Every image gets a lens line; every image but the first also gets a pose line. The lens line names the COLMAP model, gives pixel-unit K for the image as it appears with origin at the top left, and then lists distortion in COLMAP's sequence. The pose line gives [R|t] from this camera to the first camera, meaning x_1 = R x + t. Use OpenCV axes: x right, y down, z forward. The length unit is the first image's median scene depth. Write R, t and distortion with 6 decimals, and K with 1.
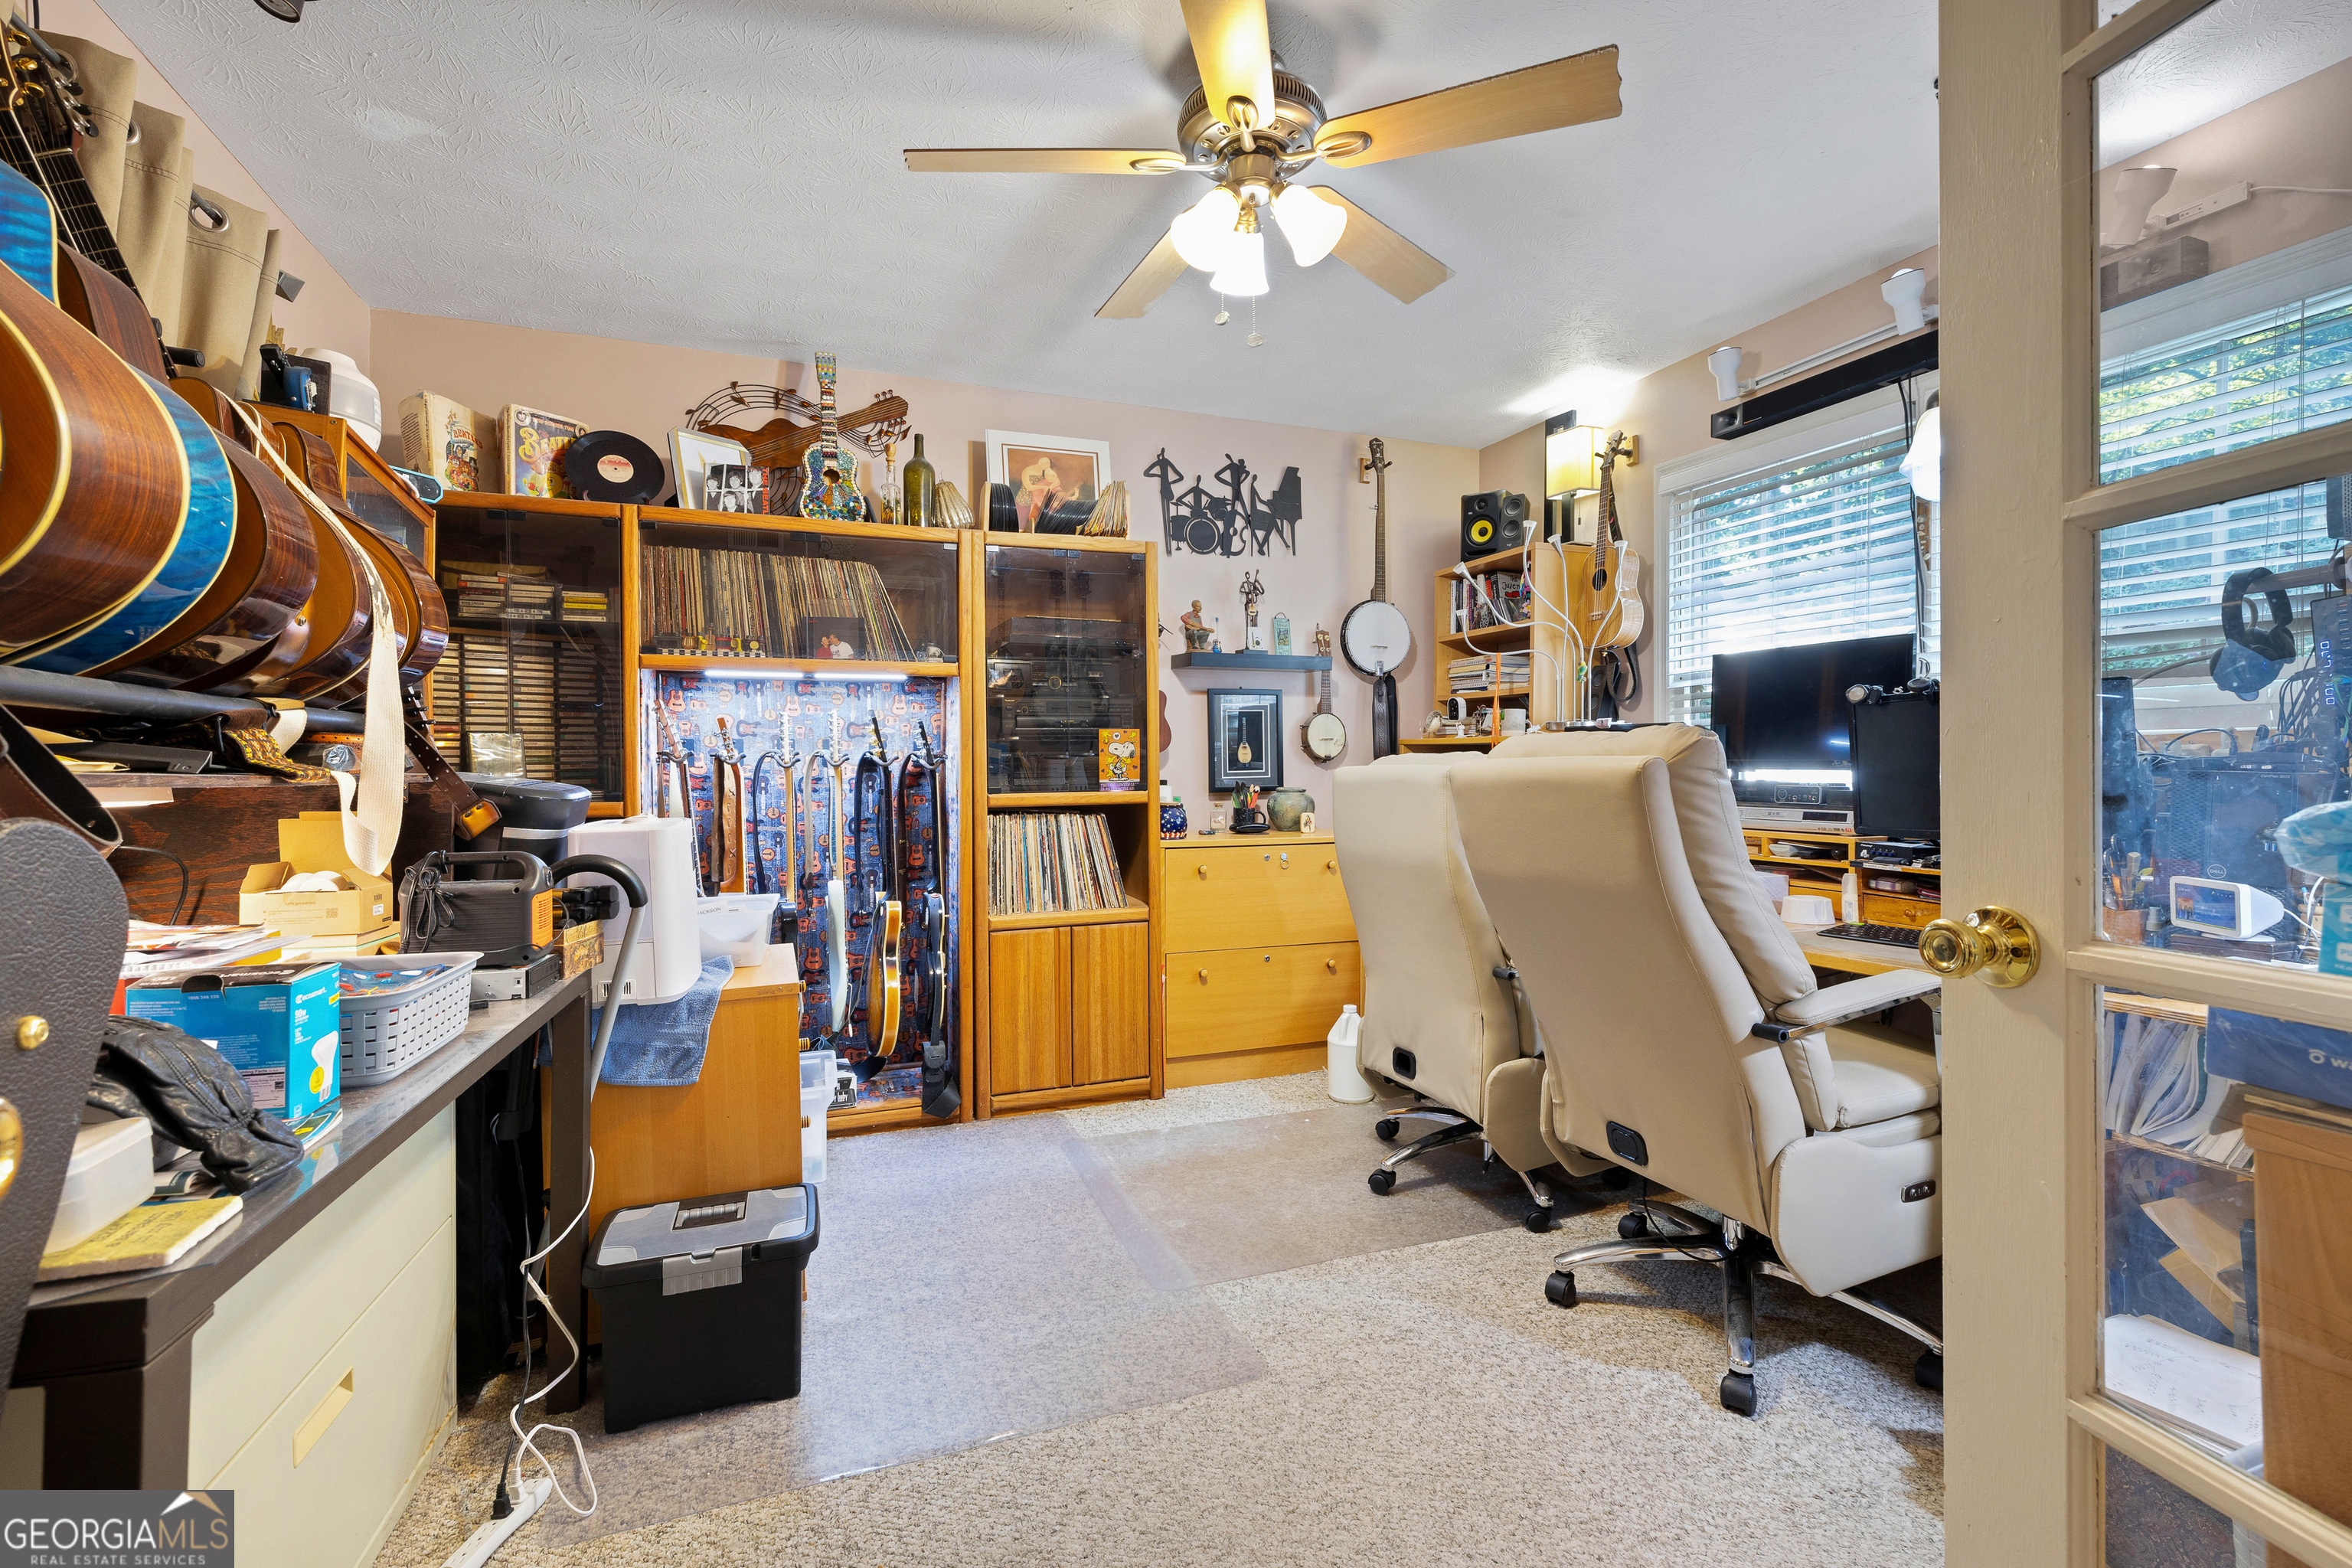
lens RADIAL K [[1019.1, 0, 1177.3], [0, 1019.1, 776.2], [0, 0, 1]] dist [0.001494, 0.000148]
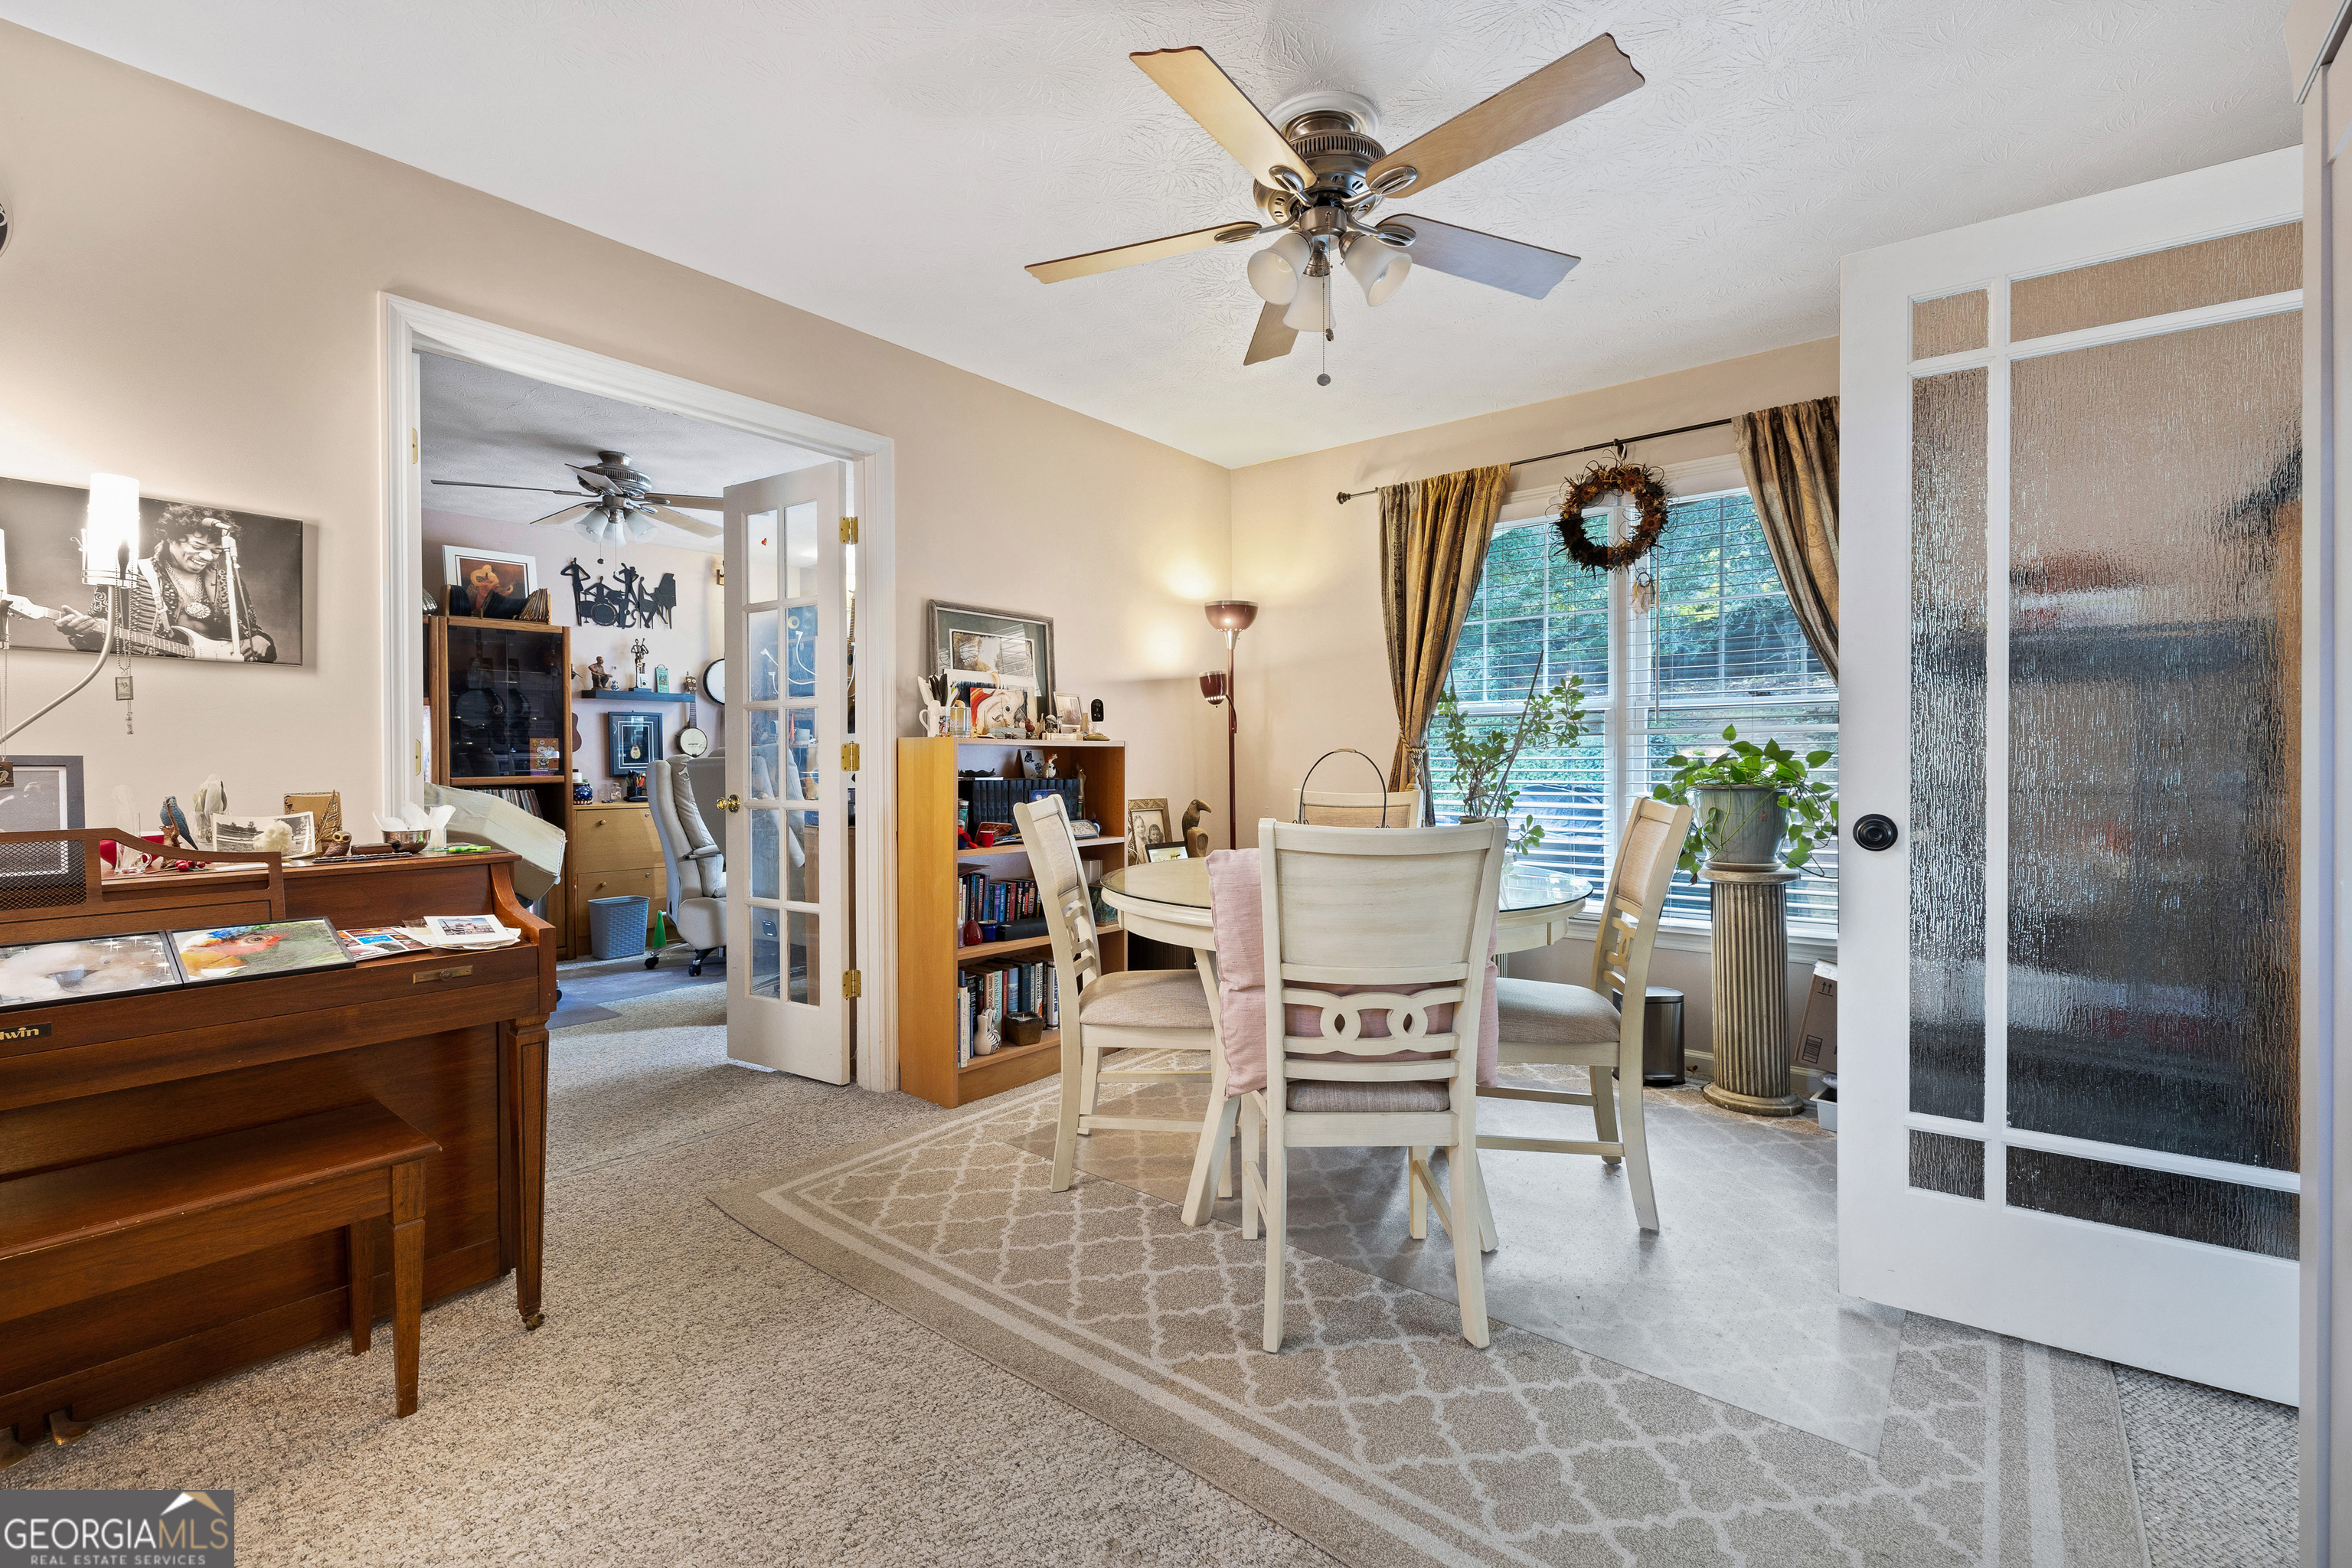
lens RADIAL K [[1019.1, 0, 1183.9], [0, 1019.1, 770.9], [0, 0, 1]] dist [0.001494, 0.000148]
pose [[0.864962, -0.000818, 0.501836, 0.009106], [-0.001602, 0.999989, 0.004391, -0.001747], [-0.501834, -0.004602, 0.864951, -0.826873]]
